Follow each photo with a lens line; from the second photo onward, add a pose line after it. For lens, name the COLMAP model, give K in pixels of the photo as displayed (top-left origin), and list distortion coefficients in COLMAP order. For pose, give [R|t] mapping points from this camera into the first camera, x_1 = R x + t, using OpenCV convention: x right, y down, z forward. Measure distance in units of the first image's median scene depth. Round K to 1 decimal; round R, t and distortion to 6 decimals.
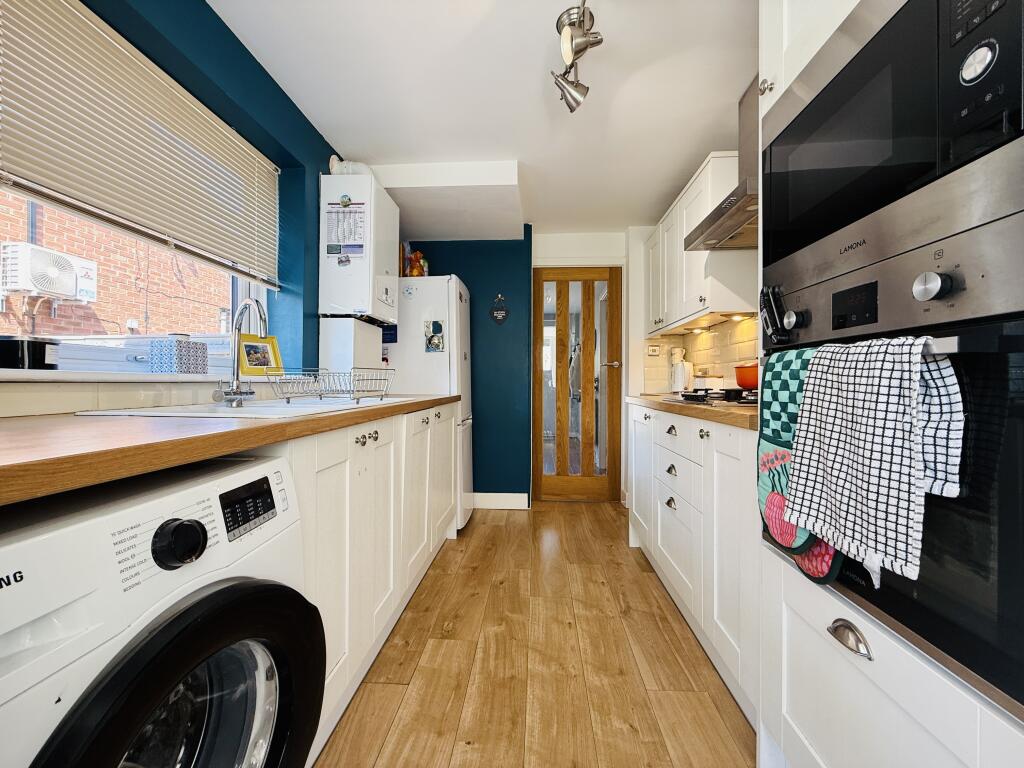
lens RADIAL K [[407.6, 0, 508.5], [0, 407.6, 384.0], [0, 0, 1]] dist [-0.000007, 0.000016]
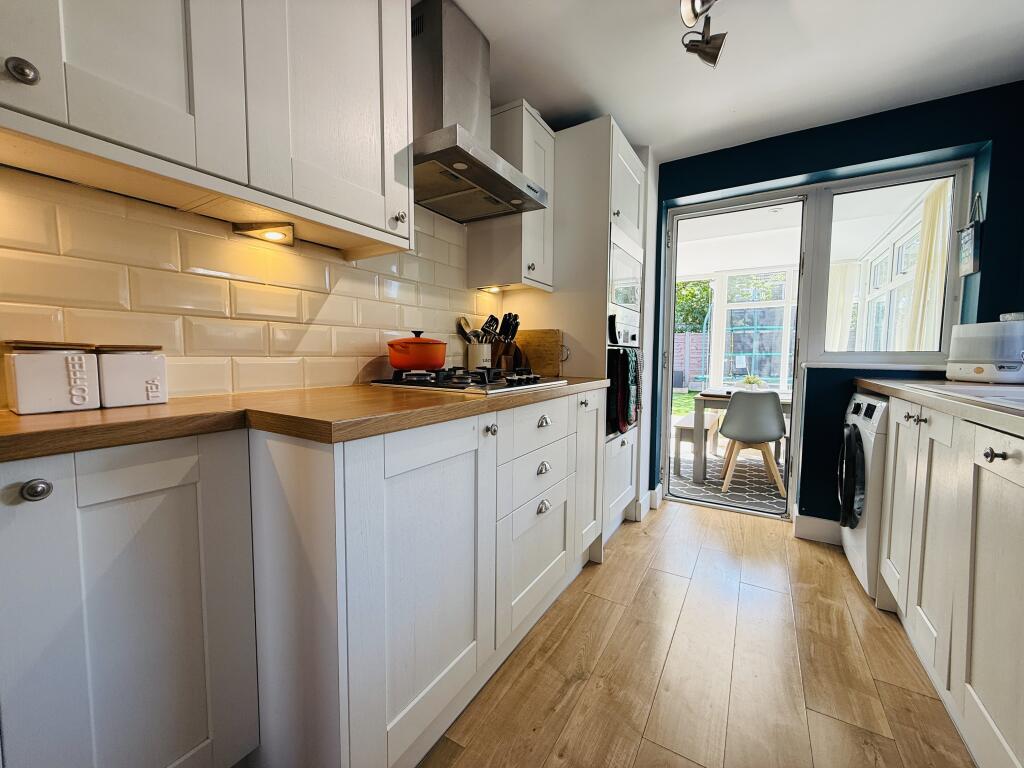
lens RADIAL K [[407.6, 0, 508.5], [0, 407.6, 384.0], [0, 0, 1]] dist [-0.000007, 0.000016]
pose [[-0.887147, -0.039615, 0.459784, 0.083669], [-0.005262, 0.997112, 0.075759, -0.024791], [-0.461457, 0.064790, -0.884793, 1.706865]]
